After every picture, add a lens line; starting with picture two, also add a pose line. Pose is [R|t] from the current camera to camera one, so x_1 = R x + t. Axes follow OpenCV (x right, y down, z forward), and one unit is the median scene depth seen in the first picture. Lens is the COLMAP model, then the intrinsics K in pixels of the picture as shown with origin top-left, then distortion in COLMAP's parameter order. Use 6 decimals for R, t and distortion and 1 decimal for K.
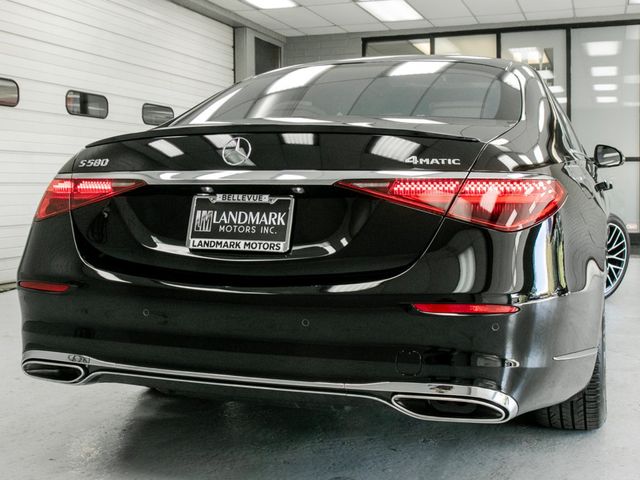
lens RADIAL K [[783.2, 0, 351.1], [0, 783.2, 209.2], [0, 0, 1]] dist [-0.015354, 0.023482]
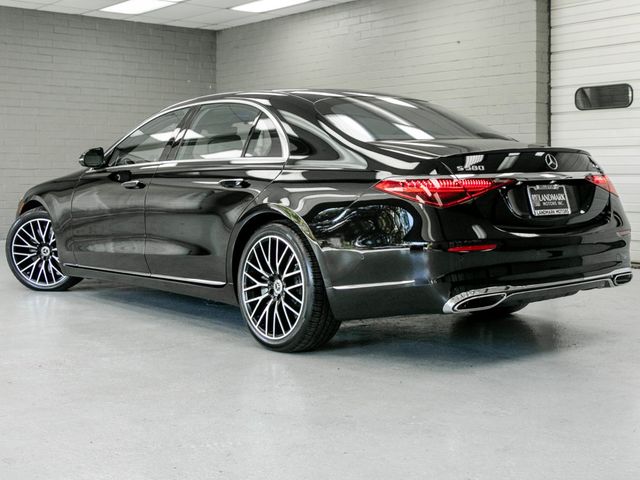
lens RADIAL K [[920.2, 0, 320.0], [0, 920.2, 240.0], [0, 0, 1]] dist [0.008486, 0.027135]
pose [[0.521008, -0.071459, 0.850555, -2.259695], [0.053771, 0.997258, 0.050847, -0.028276], [-0.851856, 0.019243, 0.523422, 0.326337]]
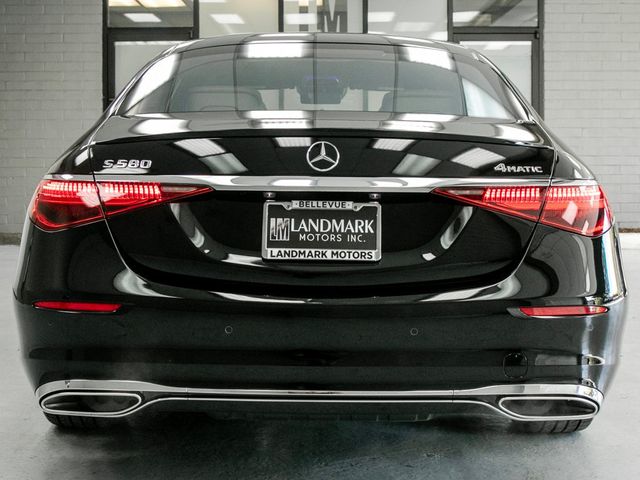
lens RADIAL K [[920.2, 0, 320.0], [0, 920.2, 240.0], [0, 0, 1]] dist [0.008486, 0.027135]
pose [[0.952335, -0.011406, 0.304840, -0.482399], [0.002285, 0.999539, 0.030263, -0.005410], [-0.305045, -0.028124, 0.951923, -0.060747]]
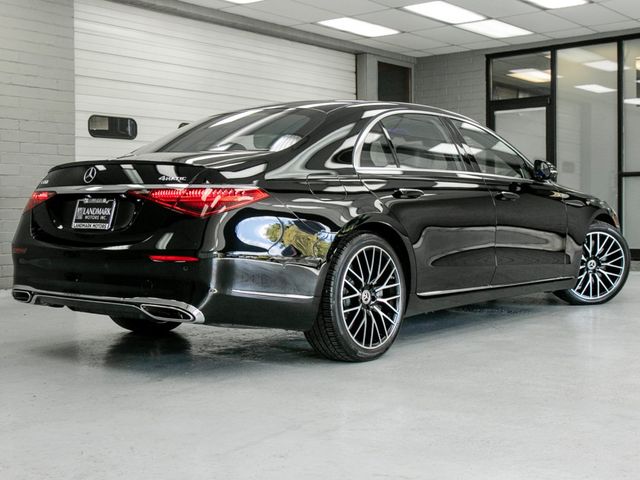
lens RADIAL K [[920.2, 0, 320.0], [0, 920.2, 240.0], [0, 0, 1]] dist [0.008486, 0.027135]
pose [[0.928456, 0.009715, -0.371314, 1.140528], [-0.007783, 0.999947, 0.006702, 0.059279], [0.371360, -0.003333, 0.928483, -0.793565]]
